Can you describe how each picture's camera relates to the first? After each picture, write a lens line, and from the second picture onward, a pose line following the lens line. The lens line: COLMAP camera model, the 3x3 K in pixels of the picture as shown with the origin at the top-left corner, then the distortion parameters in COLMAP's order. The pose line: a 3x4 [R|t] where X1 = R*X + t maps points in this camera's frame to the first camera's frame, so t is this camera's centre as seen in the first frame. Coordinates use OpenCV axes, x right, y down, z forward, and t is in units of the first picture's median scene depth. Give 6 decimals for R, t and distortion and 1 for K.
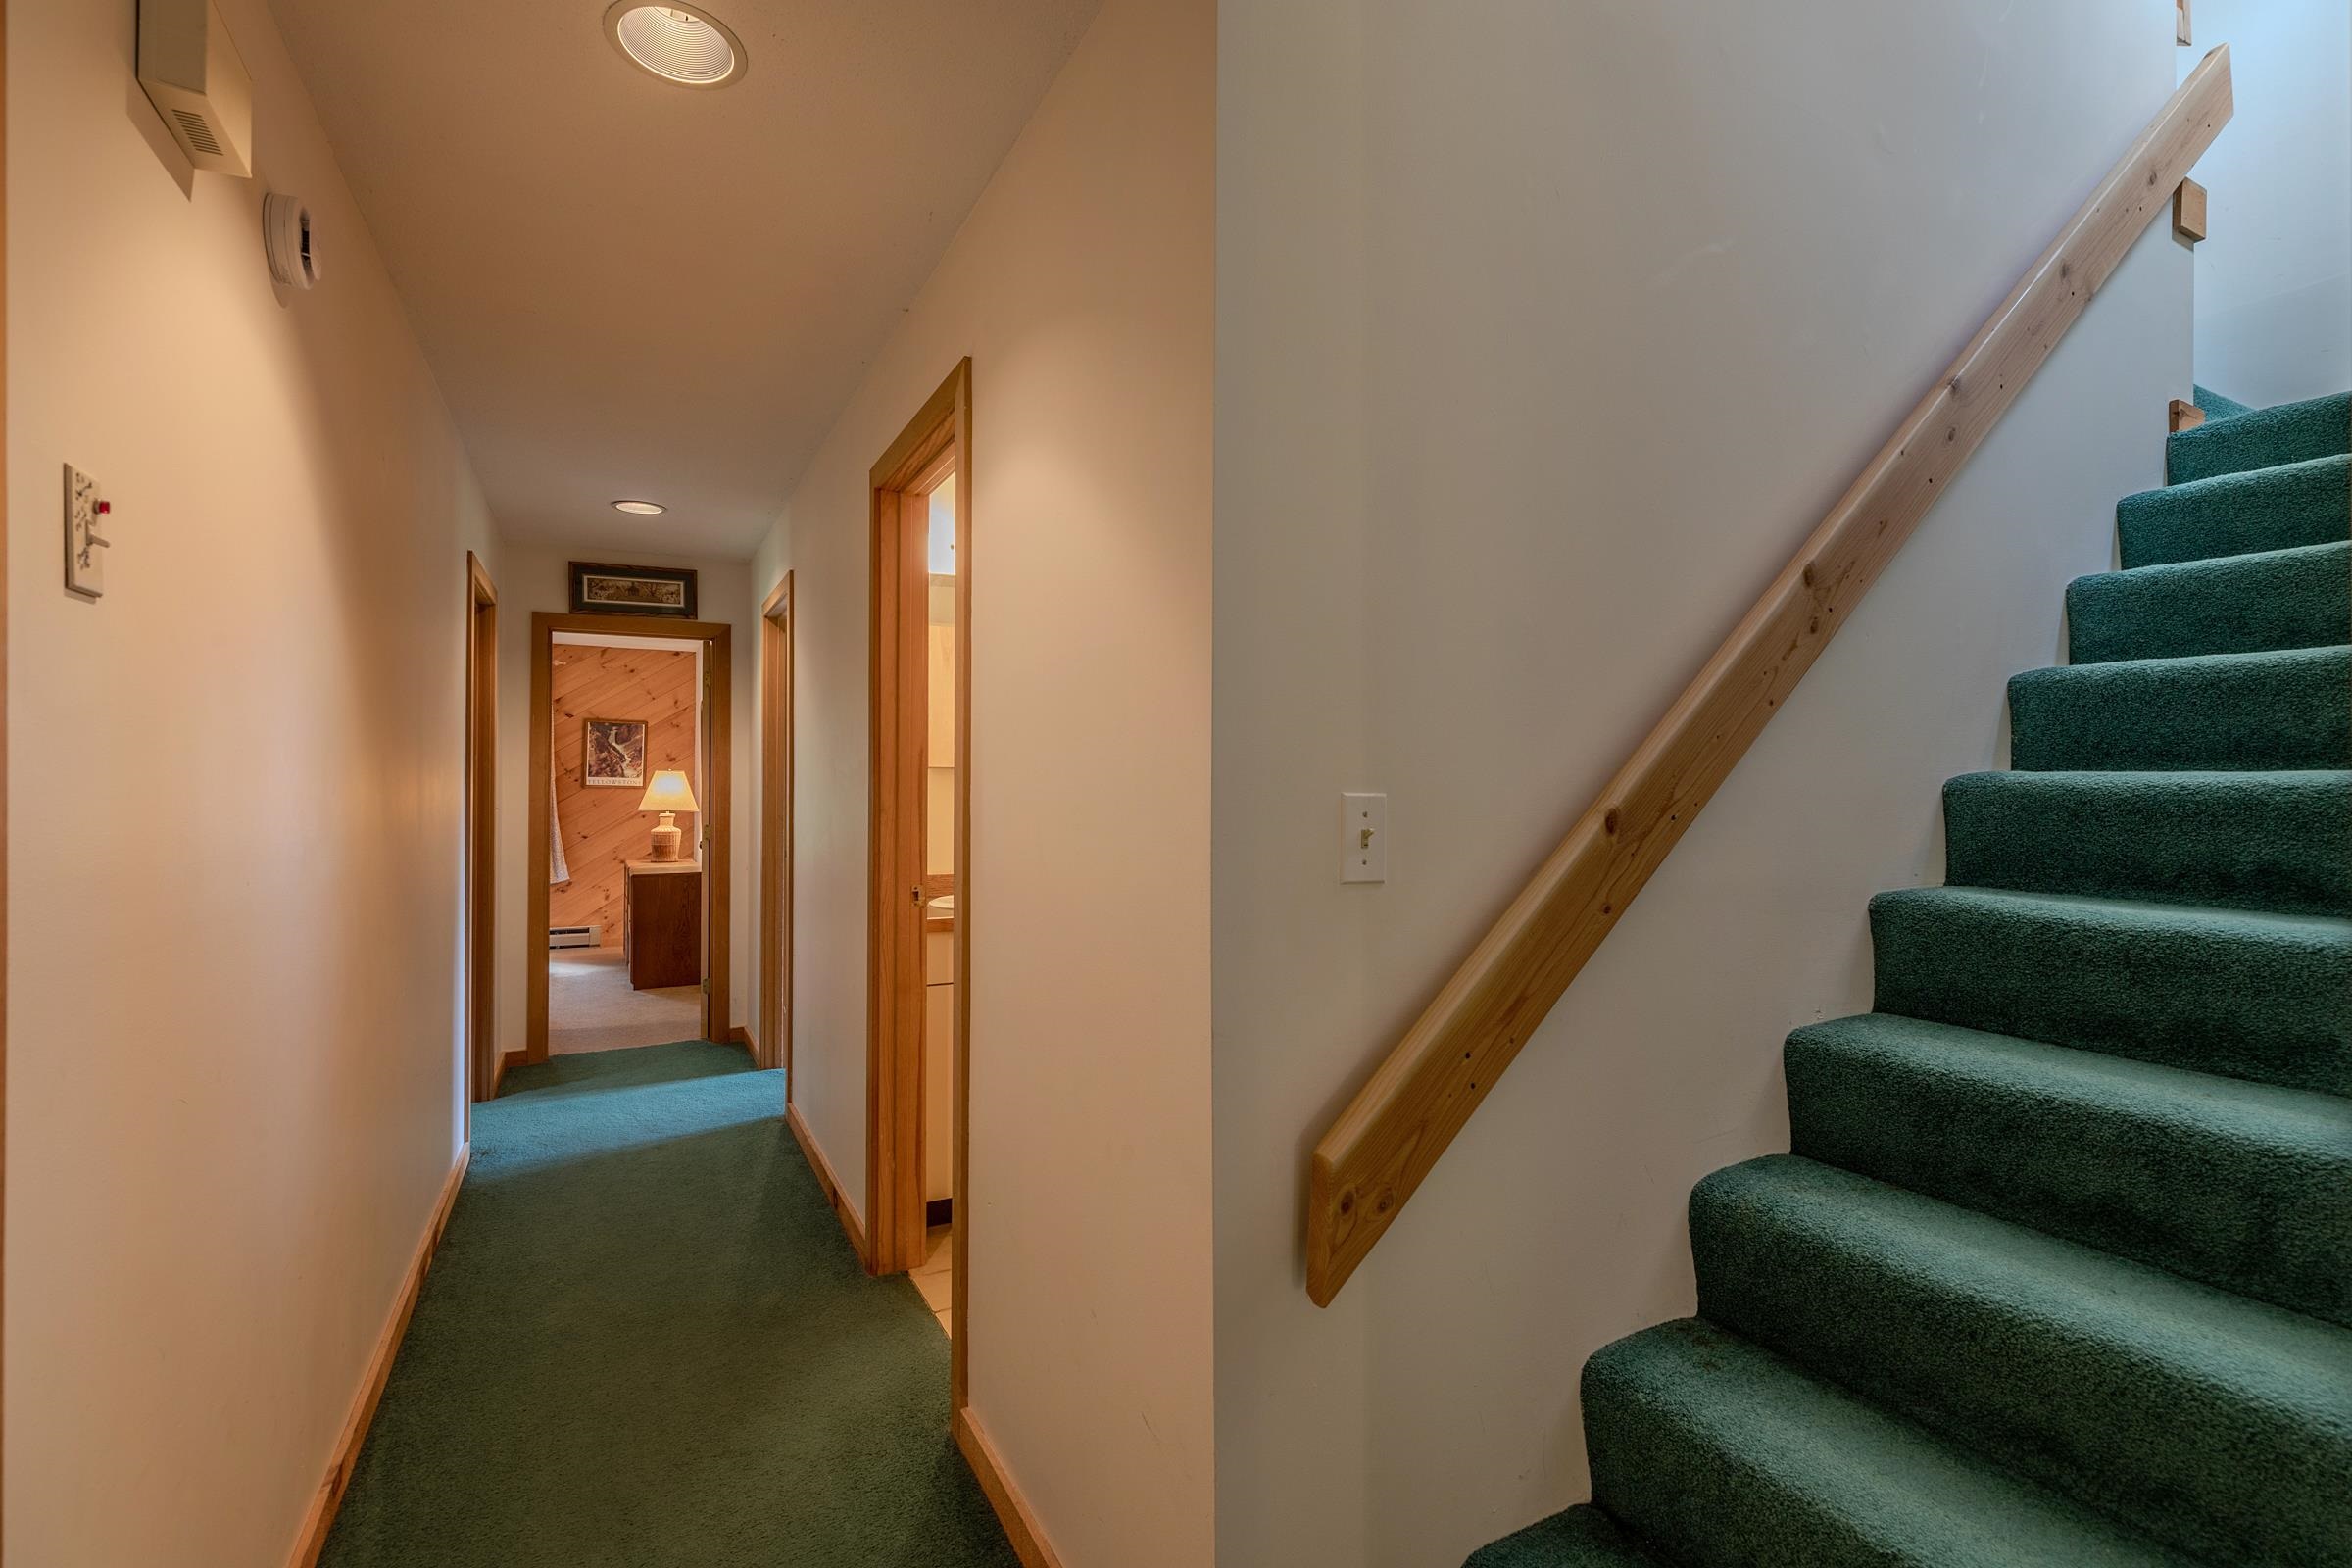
lens RADIAL K [[1075.0, 0, 1178.0], [0, 1075.0, 772.3], [0, 0, 1]] dist [0.010701, -0.000021]
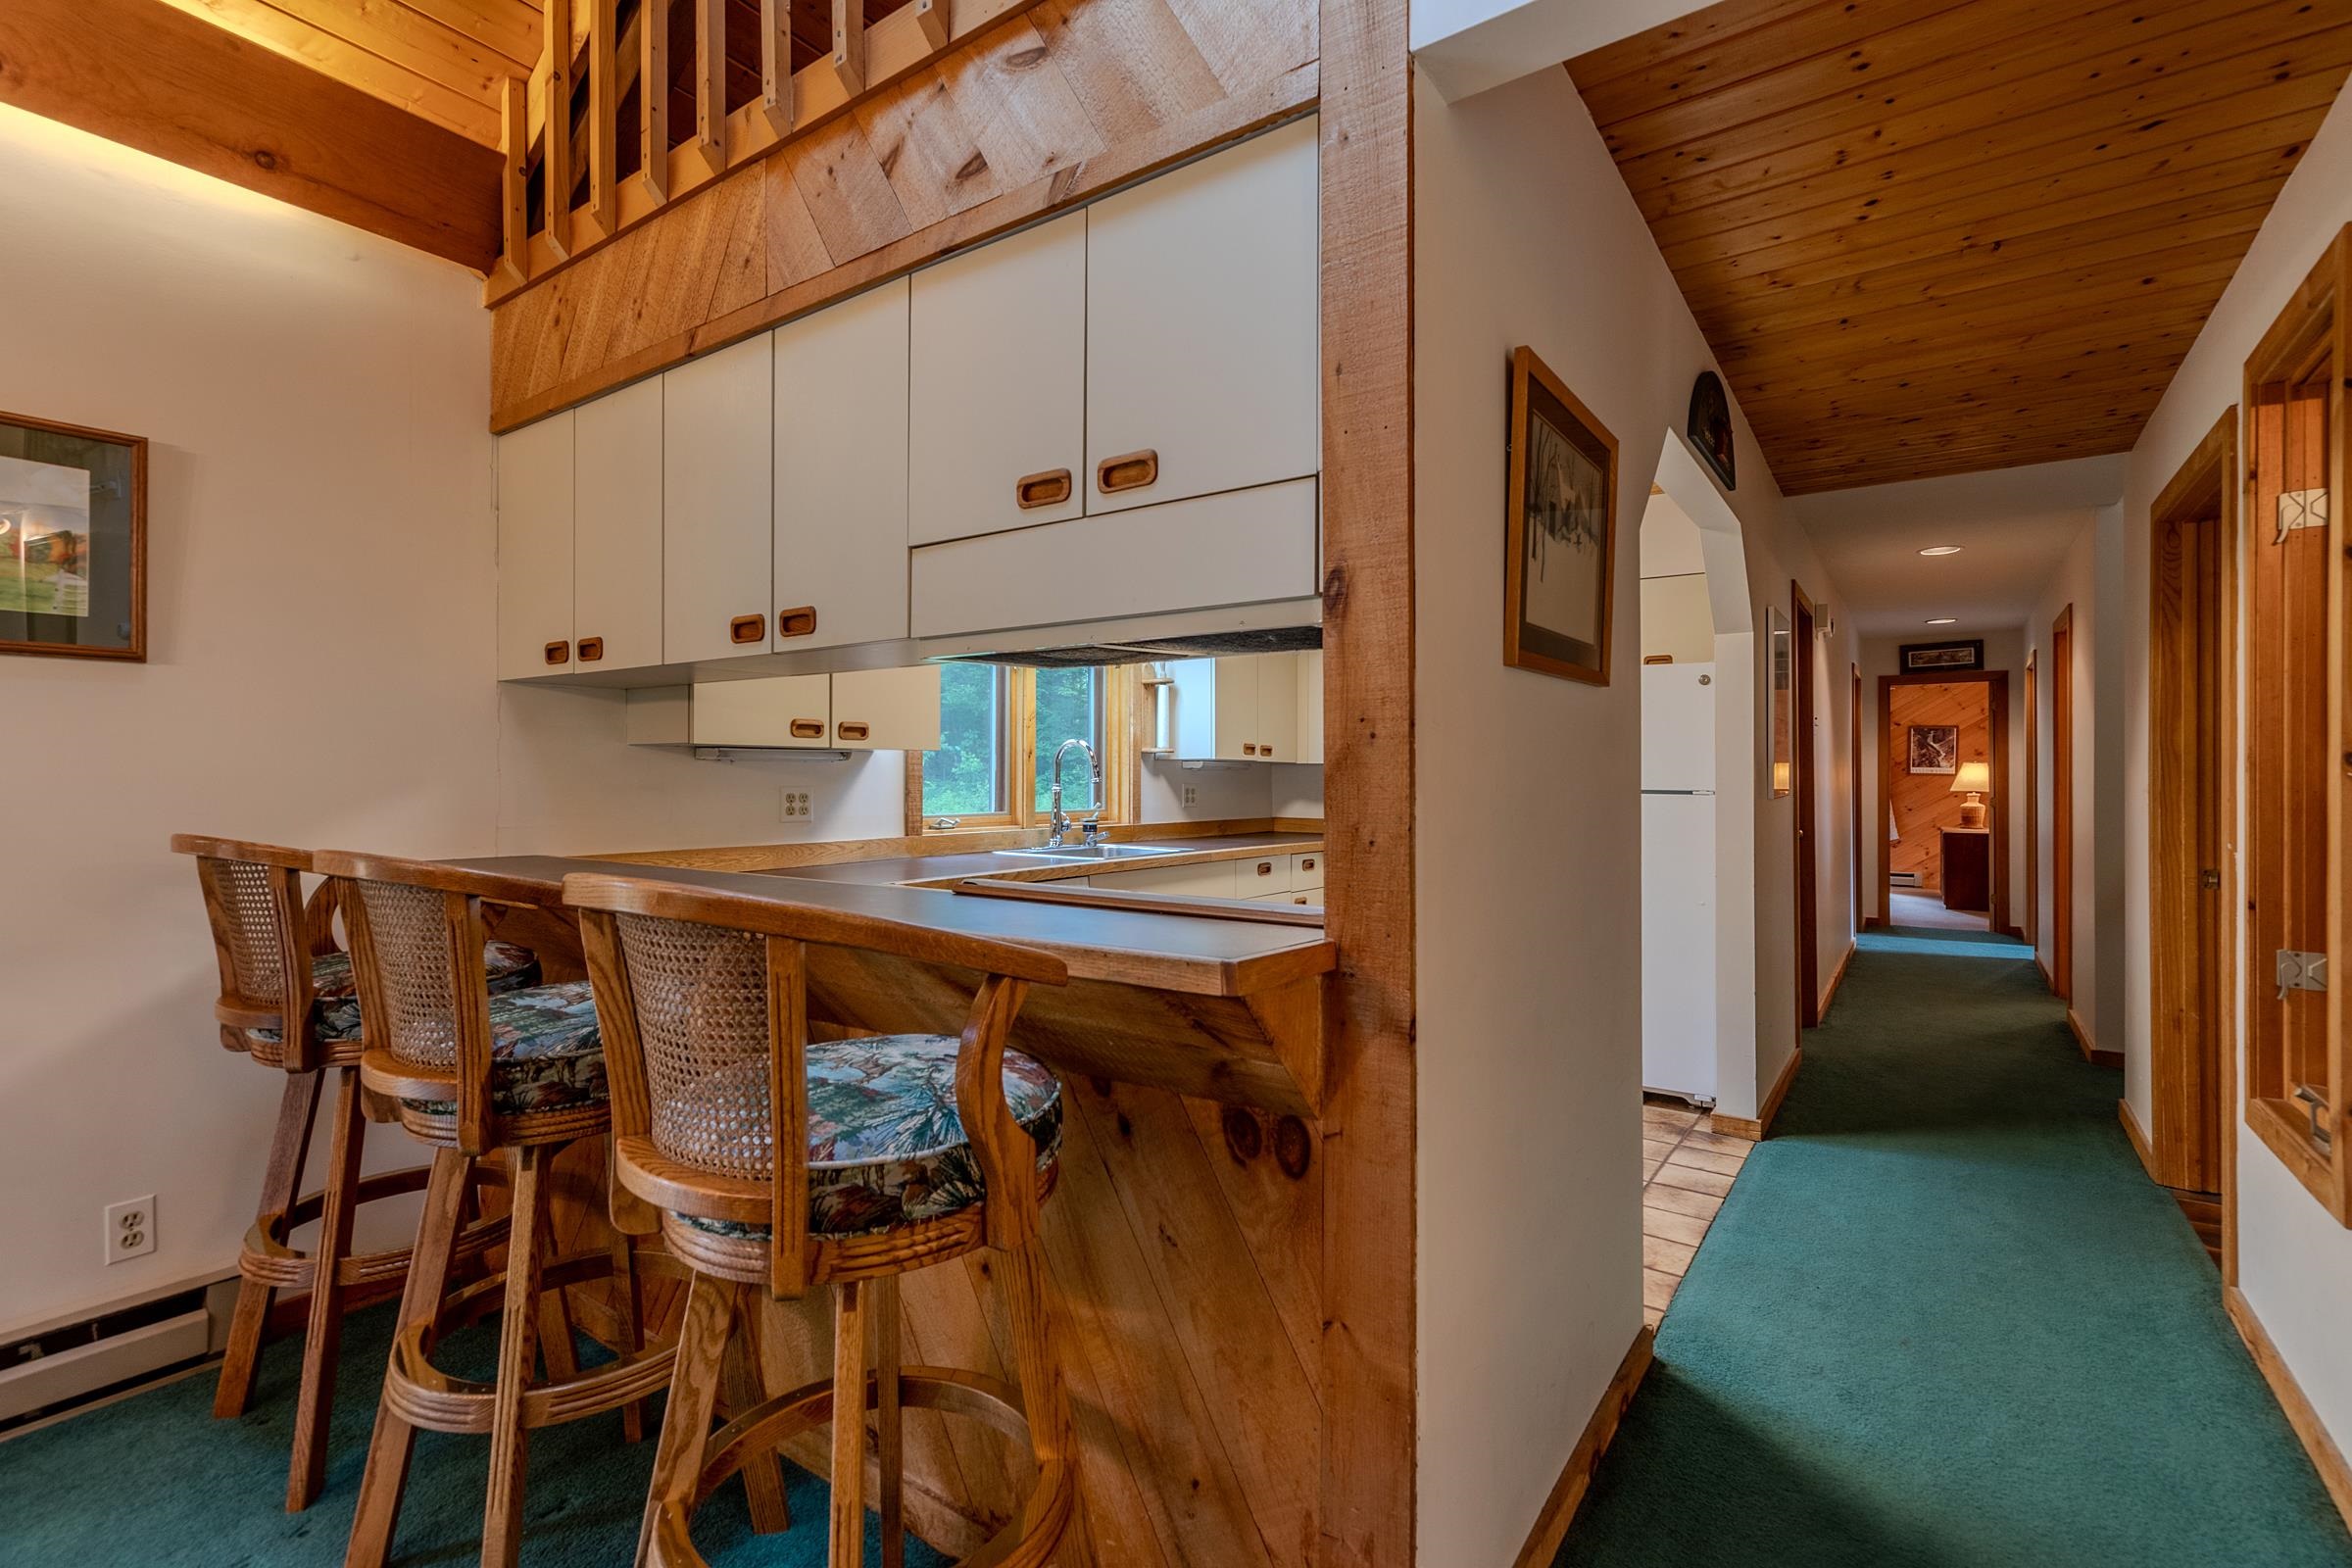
lens RADIAL K [[1075.0, 0, 1184.5], [0, 1075.0, 771.8], [0, 0, 1]] dist [0.010701, -0.000021]
pose [[0.459395, -0.001786, -0.888230, 0.284208], [0.011991, 0.999919, 0.004192, -0.007575], [0.888151, -0.012577, 0.459379, -0.519311]]
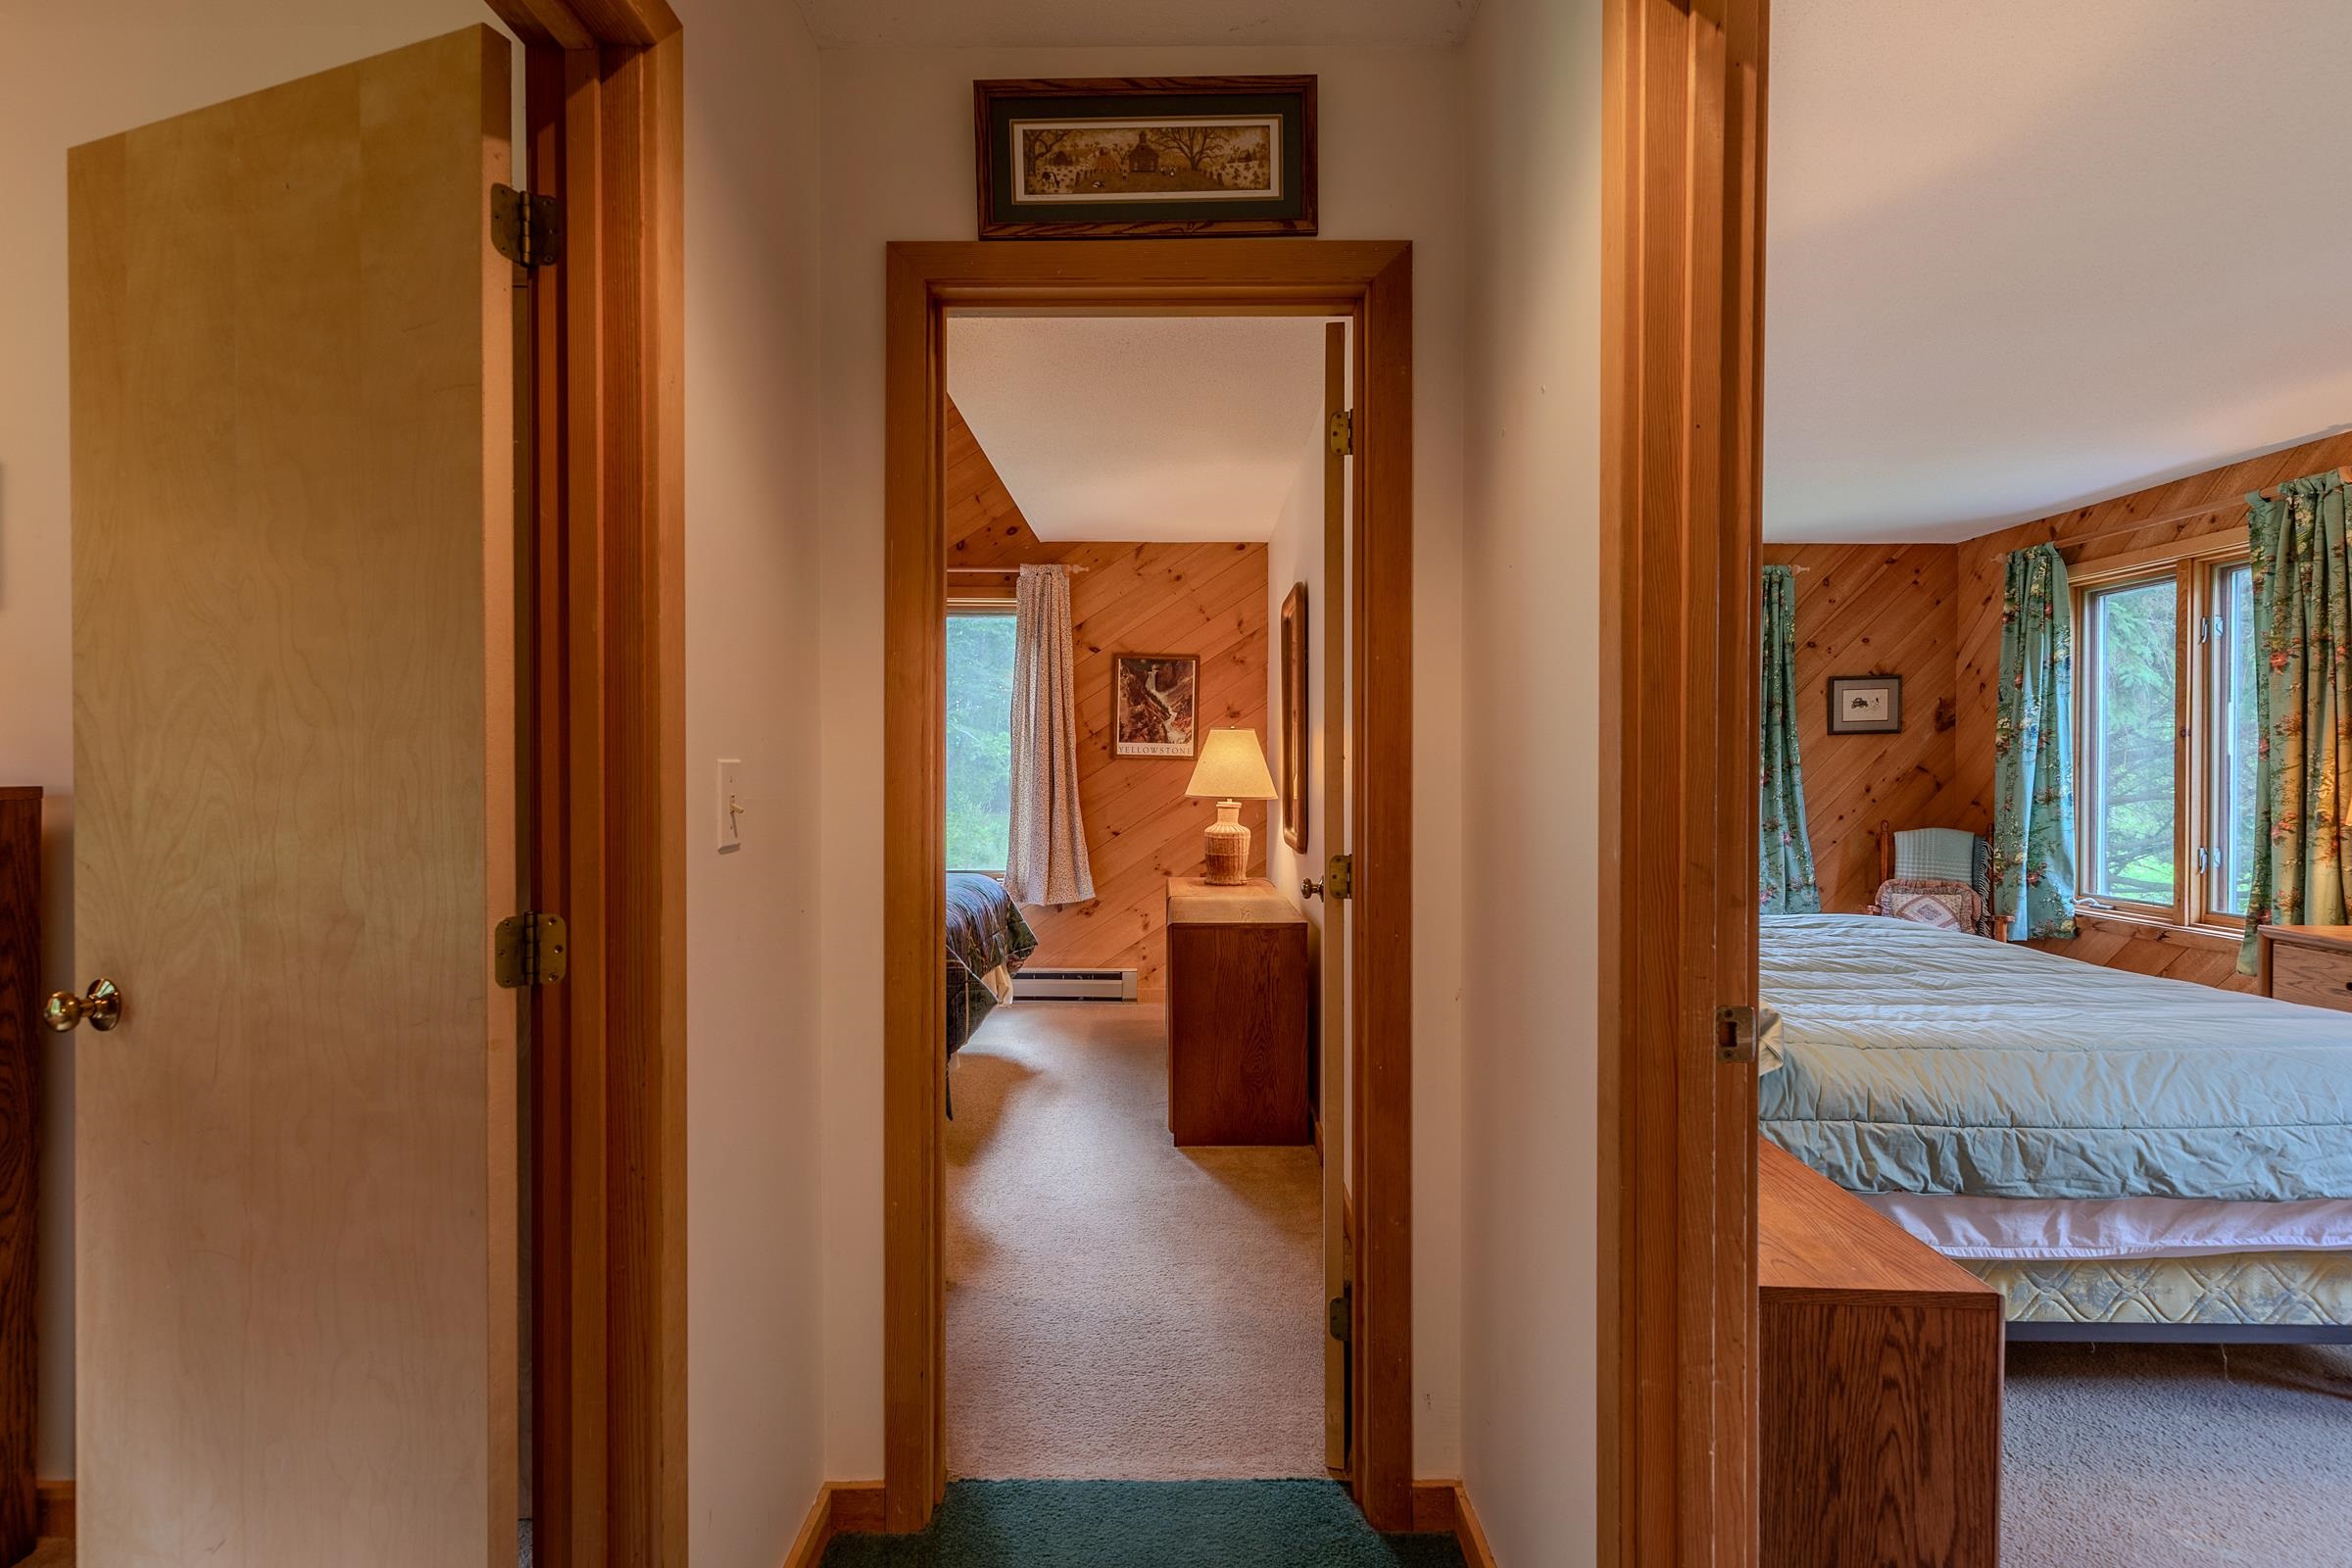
lens RADIAL K [[1075.0, 0, 1181.4], [0, 1075.0, 778.3], [0, 0, 1]] dist [0.010701, -0.000021]
pose [[0.885980, 0.007157, -0.463668, -0.216707], [0.005350, 0.999657, 0.025653, 0.009754], [0.463692, -0.025208, 0.885638, 0.451451]]
